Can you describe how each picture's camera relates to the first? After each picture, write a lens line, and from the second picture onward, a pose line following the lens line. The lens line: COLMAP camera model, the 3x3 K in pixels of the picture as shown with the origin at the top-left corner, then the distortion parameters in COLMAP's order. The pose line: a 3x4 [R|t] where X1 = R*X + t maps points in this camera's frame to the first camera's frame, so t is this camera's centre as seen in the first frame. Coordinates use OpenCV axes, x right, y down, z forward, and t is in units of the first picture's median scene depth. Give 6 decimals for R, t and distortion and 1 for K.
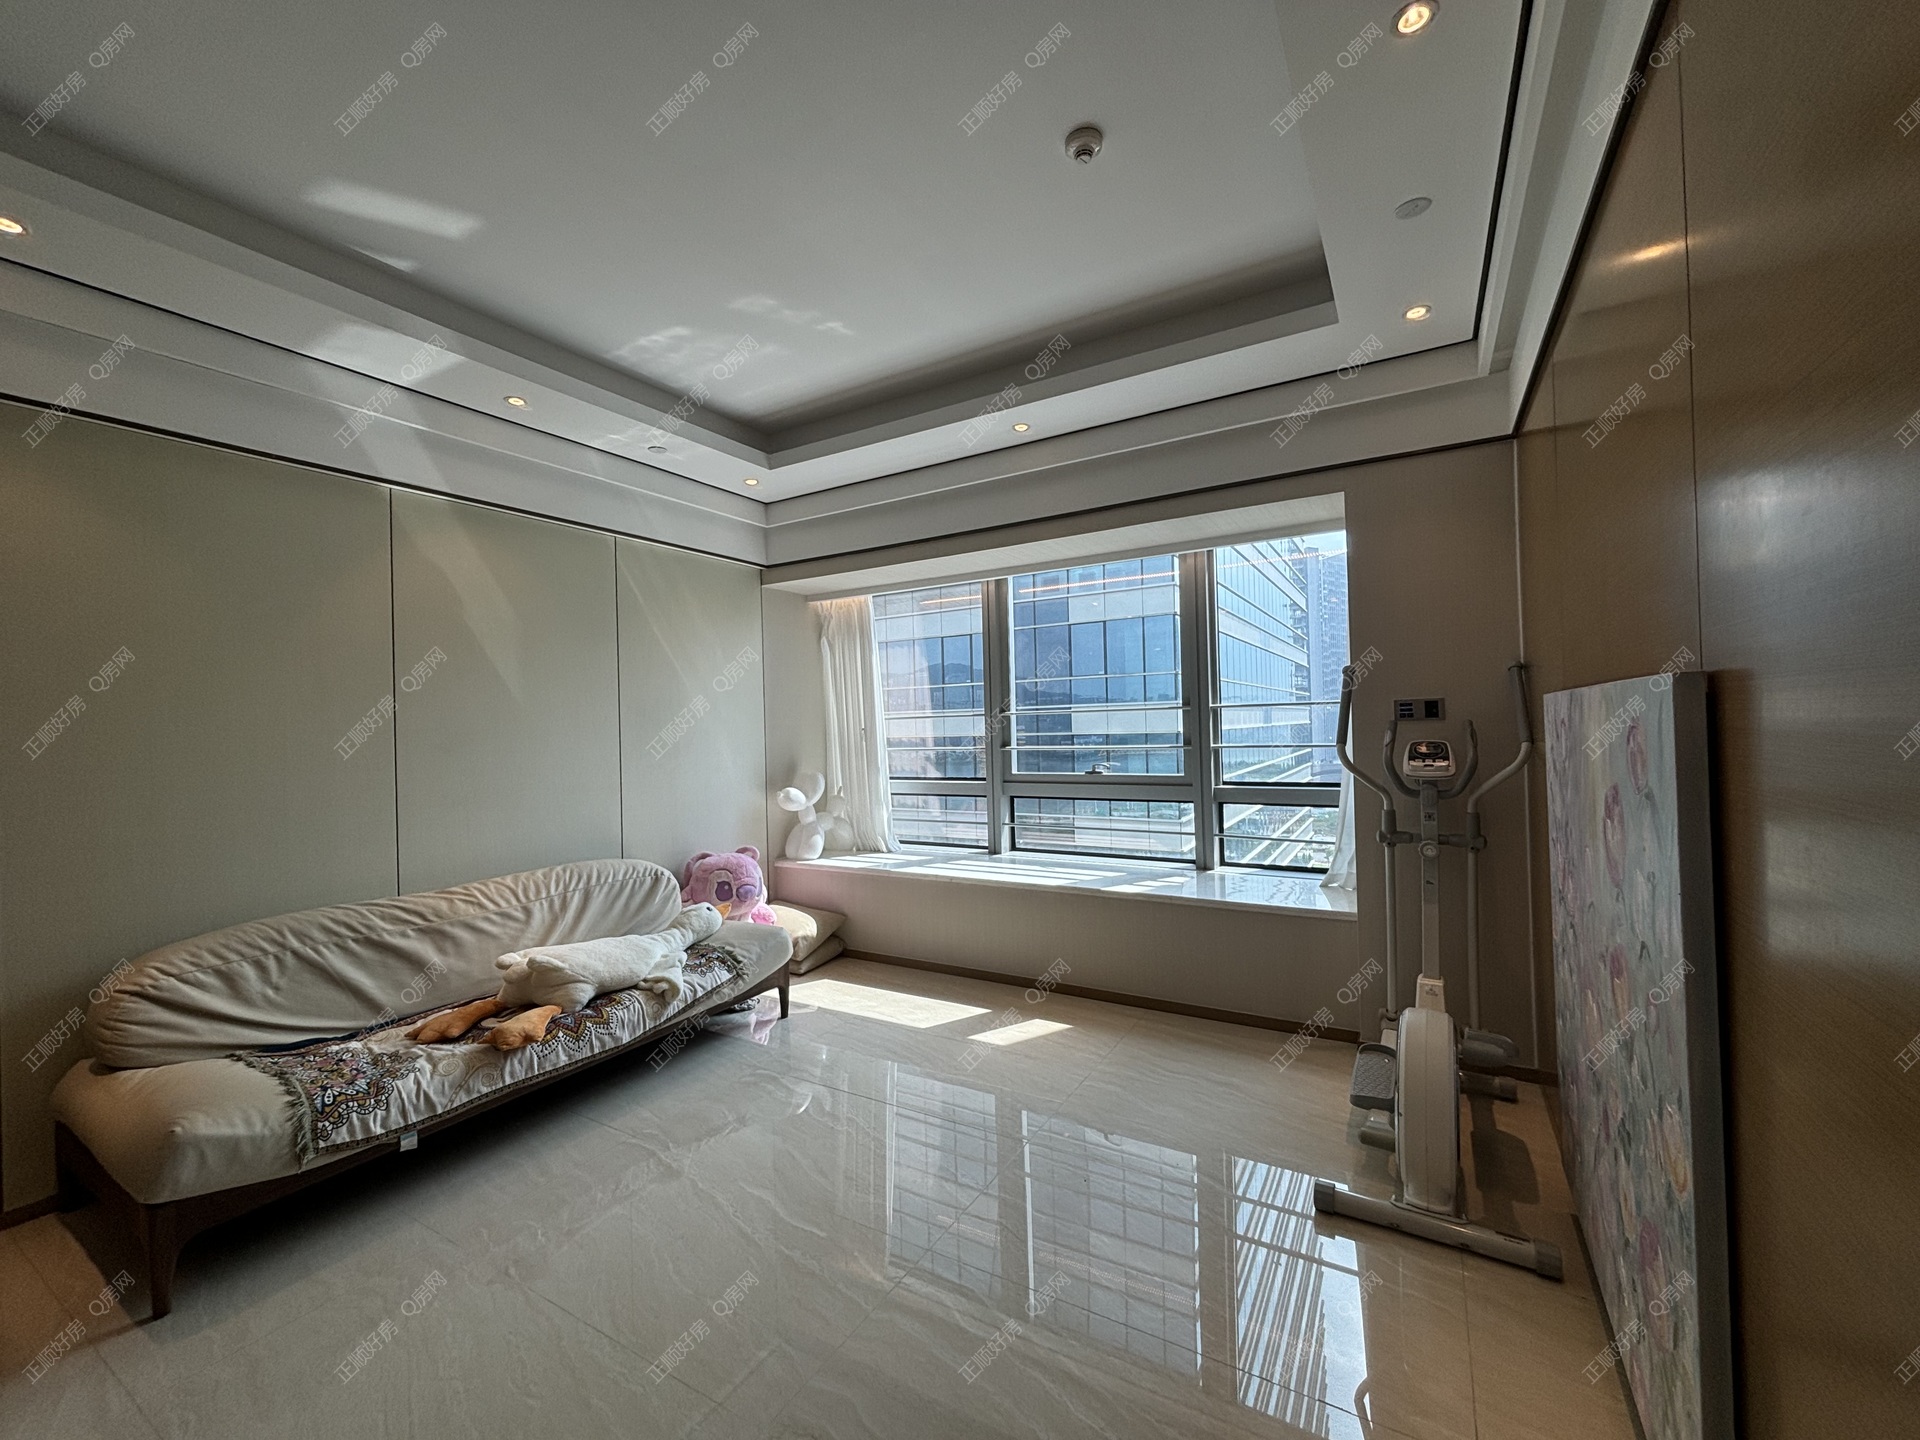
lens RADIAL K [[777.3, 0, 956.4], [0, 777.3, 720.6], [0, 0, 1]] dist [-0.004916, 0.002227]
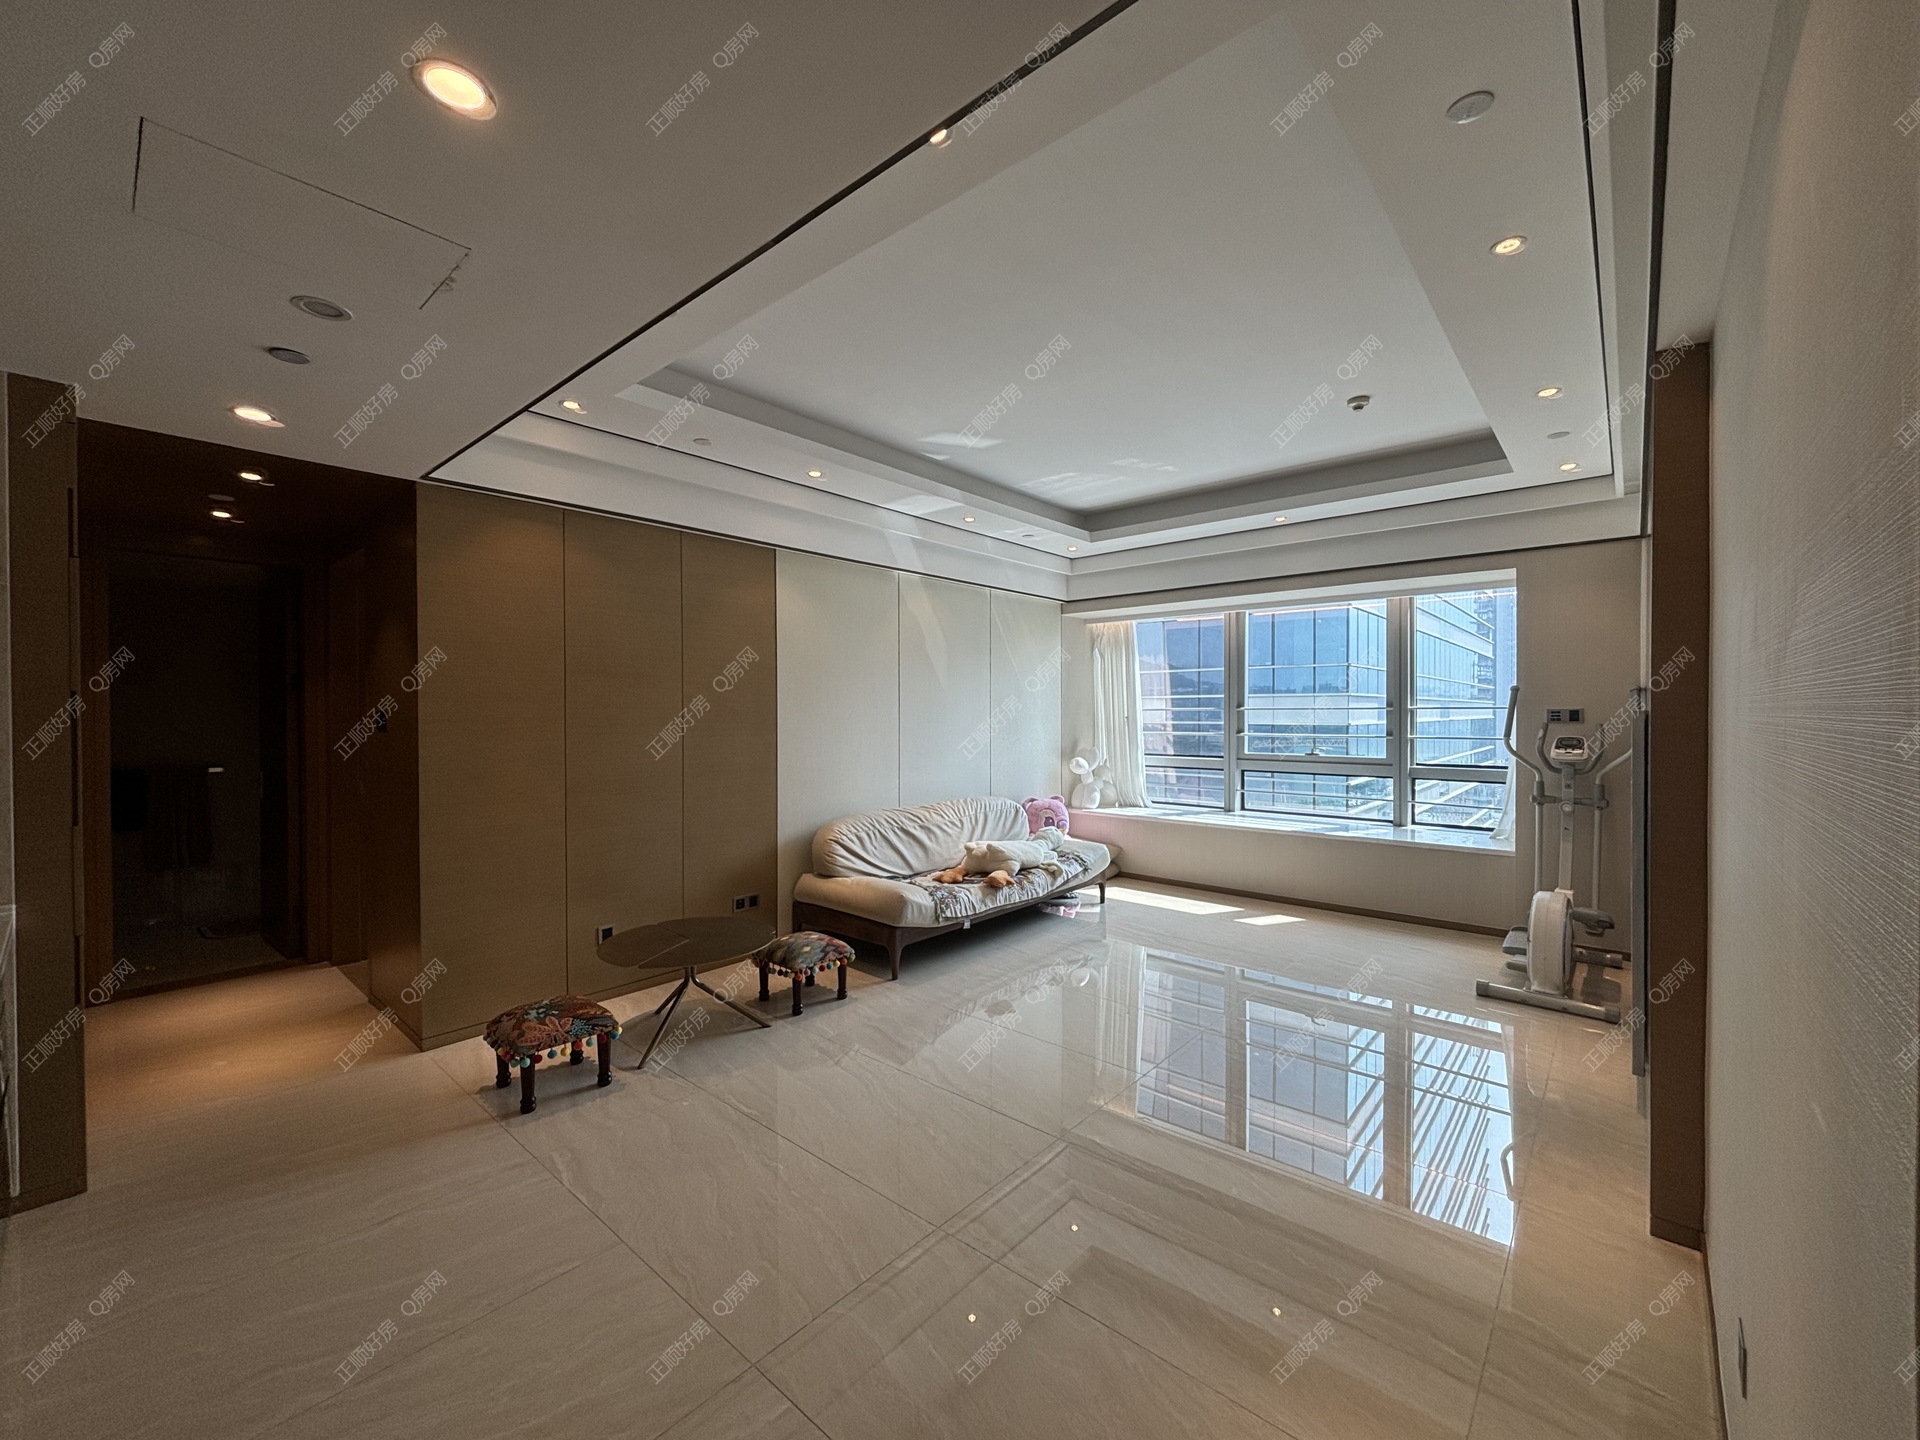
lens RADIAL K [[777.3, 0, 948.5], [0, 777.3, 715.4], [0, 0, 1]] dist [-0.004916, 0.002227]
pose [[0.982473, 0.025726, -0.184619, -0.246773], [-0.023229, 0.999607, 0.015673, -0.008925], [0.184950, -0.011110, 0.982685, -0.572591]]
